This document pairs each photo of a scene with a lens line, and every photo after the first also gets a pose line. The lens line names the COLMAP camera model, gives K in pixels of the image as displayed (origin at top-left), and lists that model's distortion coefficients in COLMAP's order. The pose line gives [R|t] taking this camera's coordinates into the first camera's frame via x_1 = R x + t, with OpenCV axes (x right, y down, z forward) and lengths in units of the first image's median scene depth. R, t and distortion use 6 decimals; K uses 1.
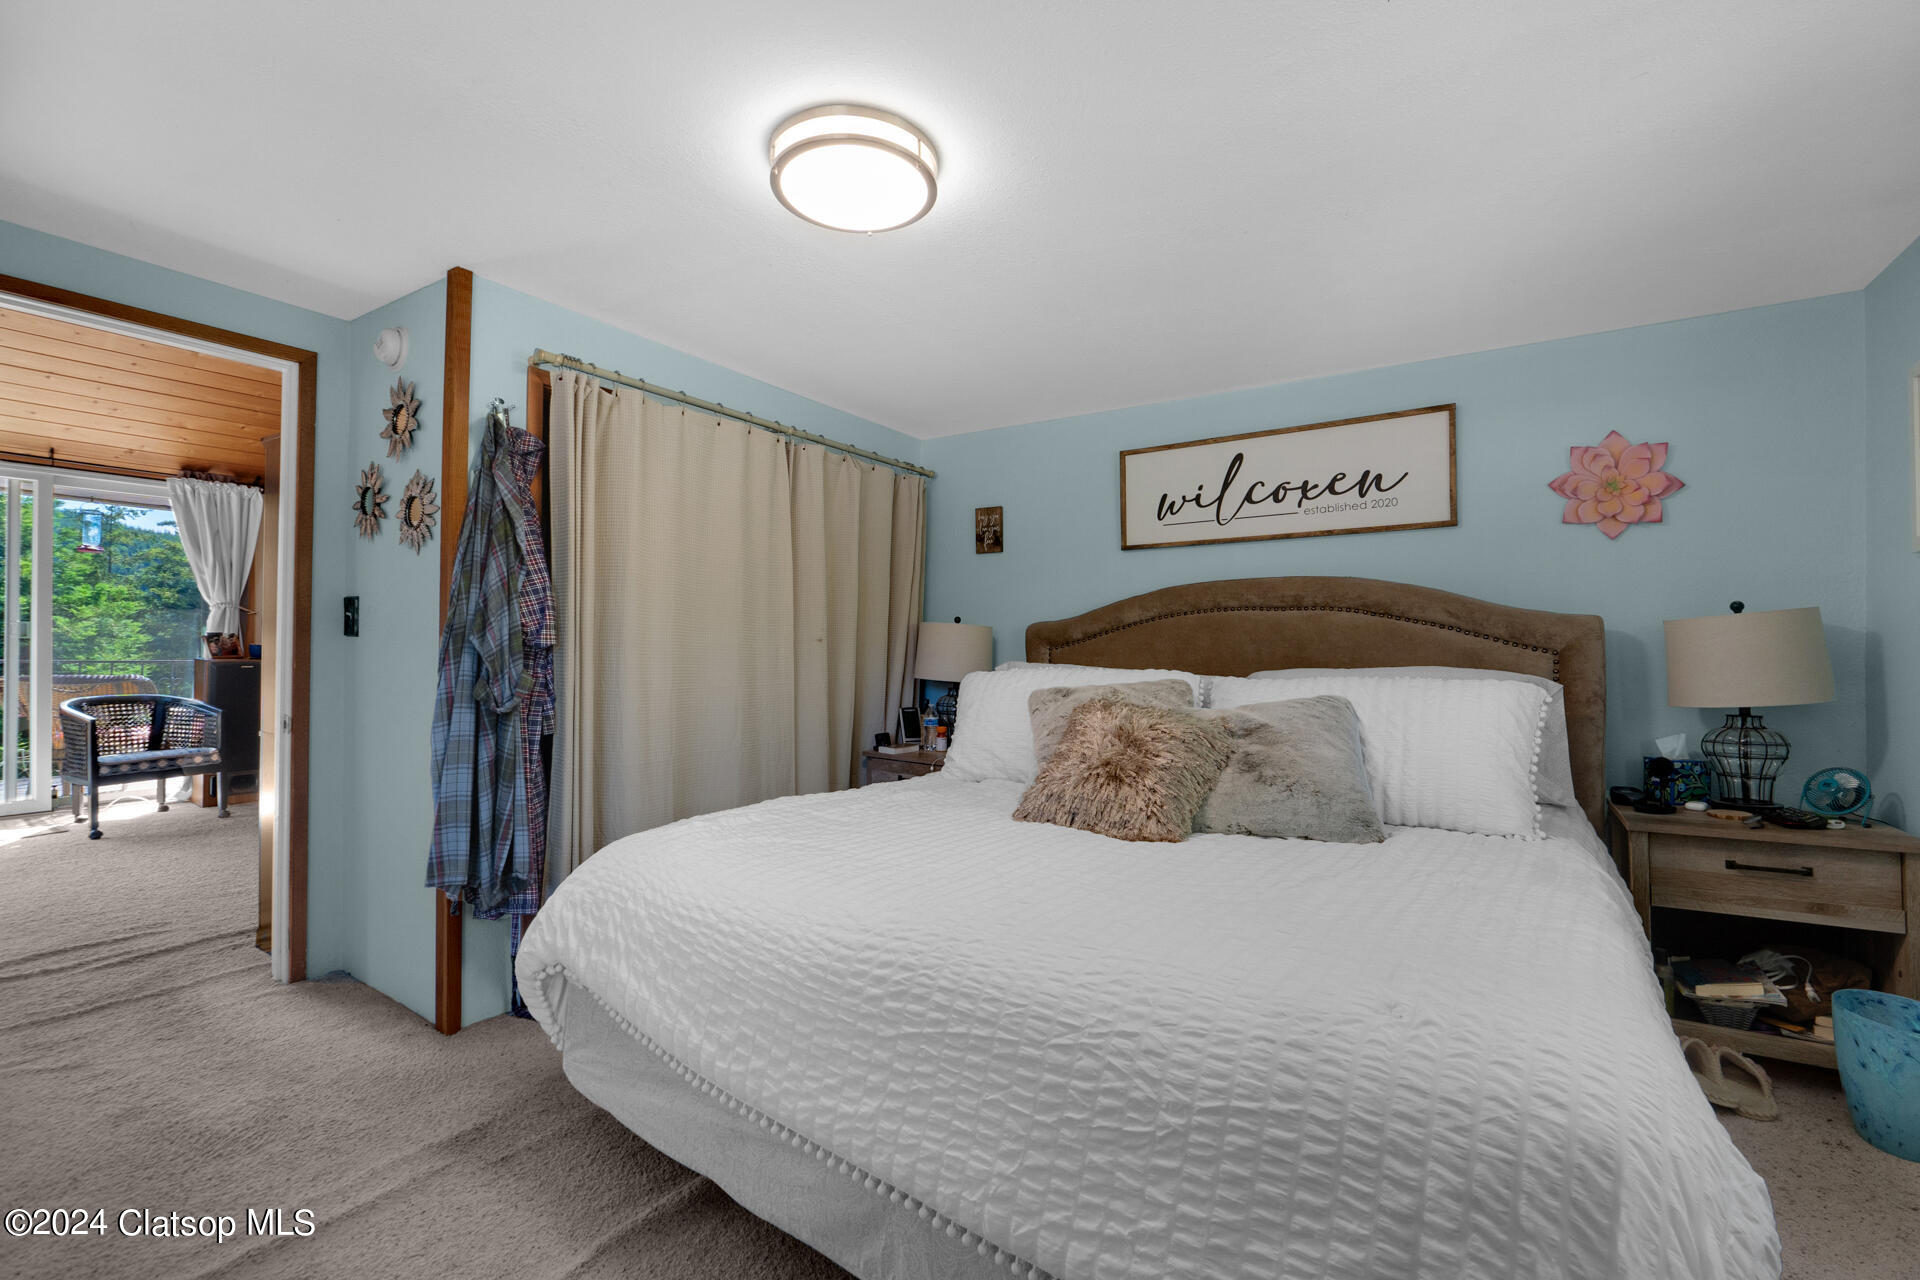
lens RADIAL K [[826.0, 0, 960.0], [0, 826.0, 640.0], [0, 0, 1]] dist [-0.001623, -0.000242]
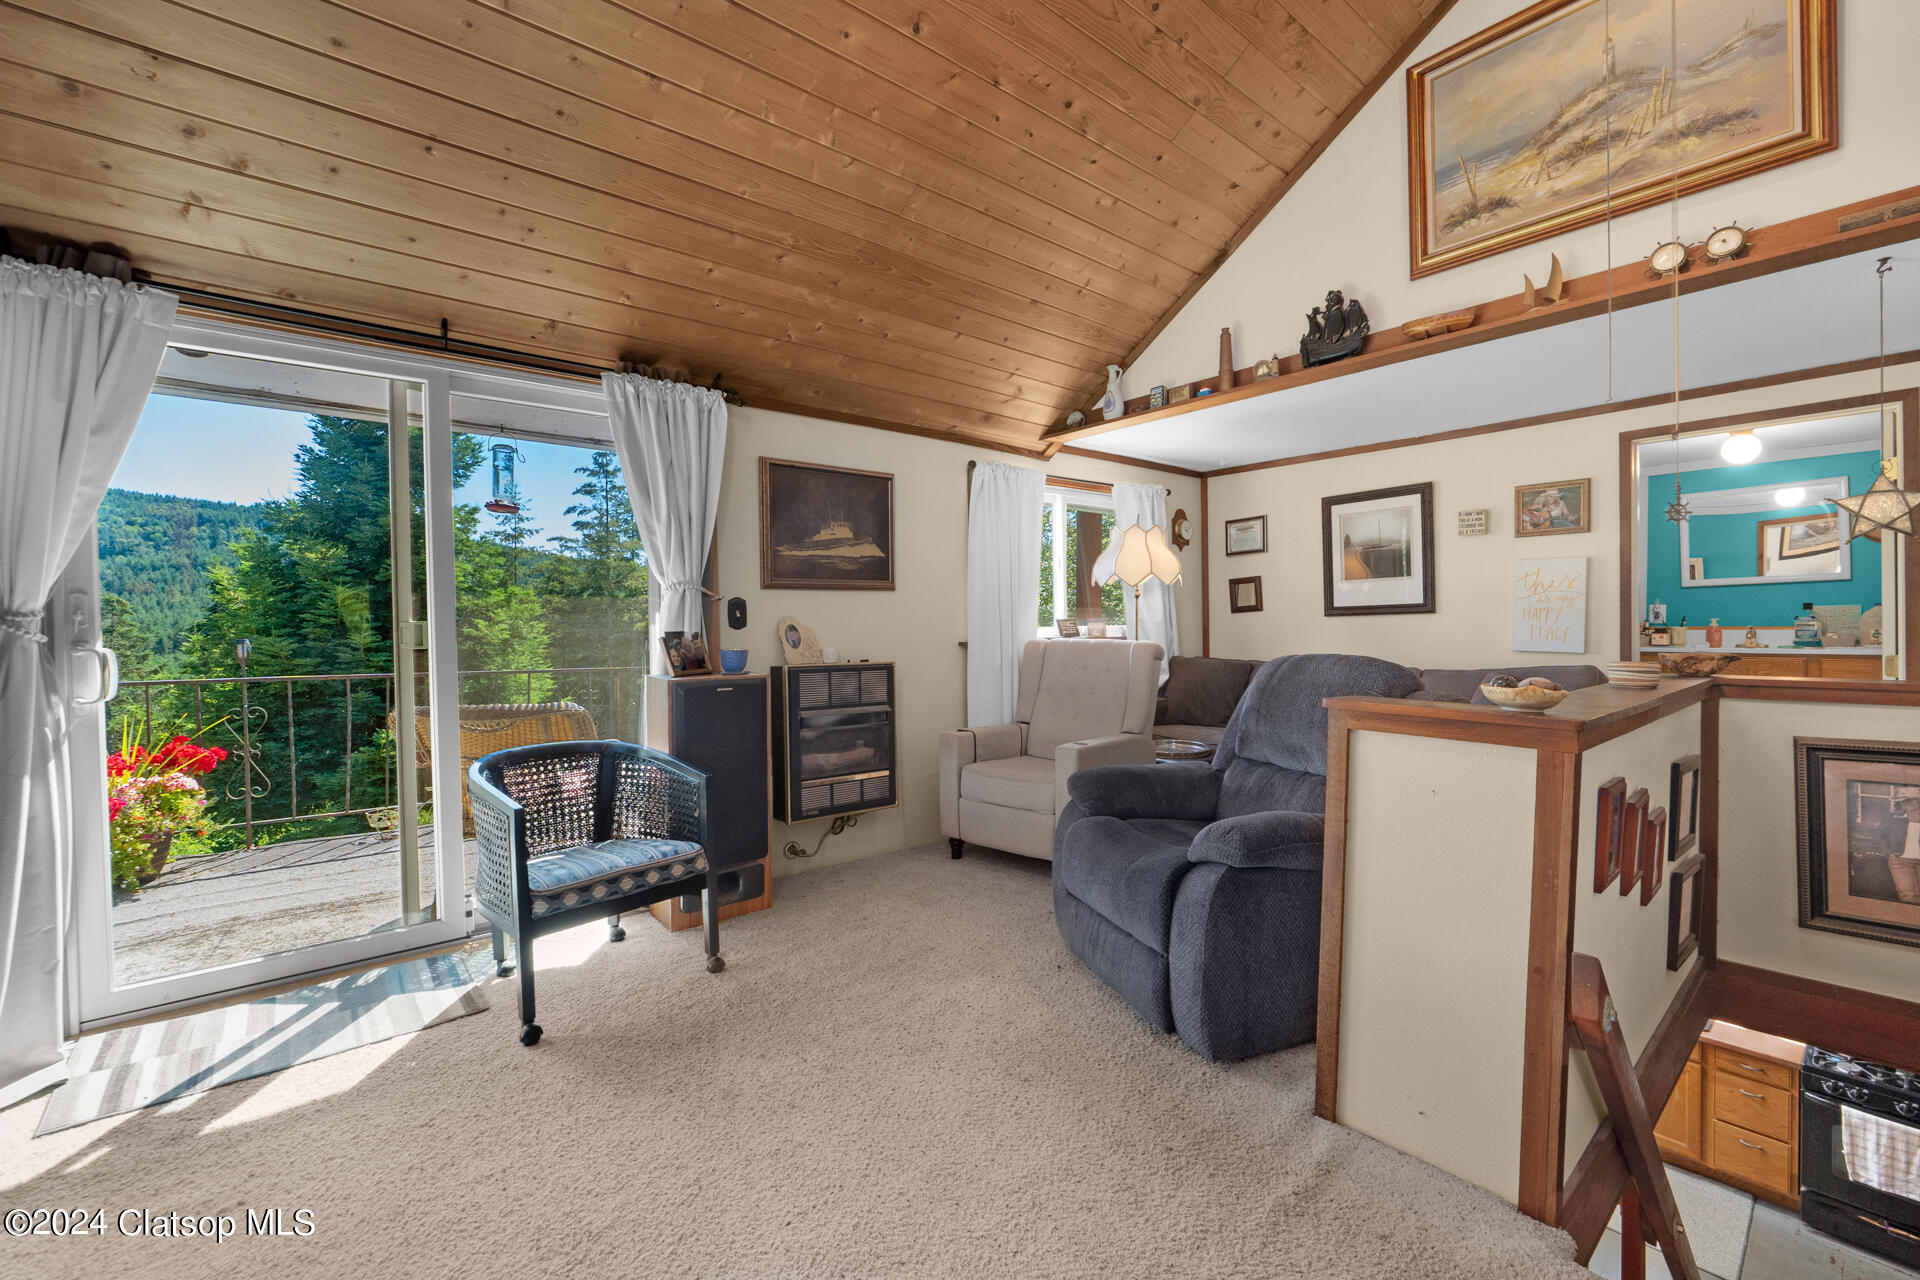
lens RADIAL K [[790.5, 0, 963.7], [0, 790.5, 633.6], [0, 0, 1]] dist [-0.001950, -0.000049]
pose [[0.959154, -0.024975, -0.281781, -0.549232], [0.028559, 0.999555, 0.008619, -0.006582], [0.281440, -0.016315, 0.959440, 0.517693]]
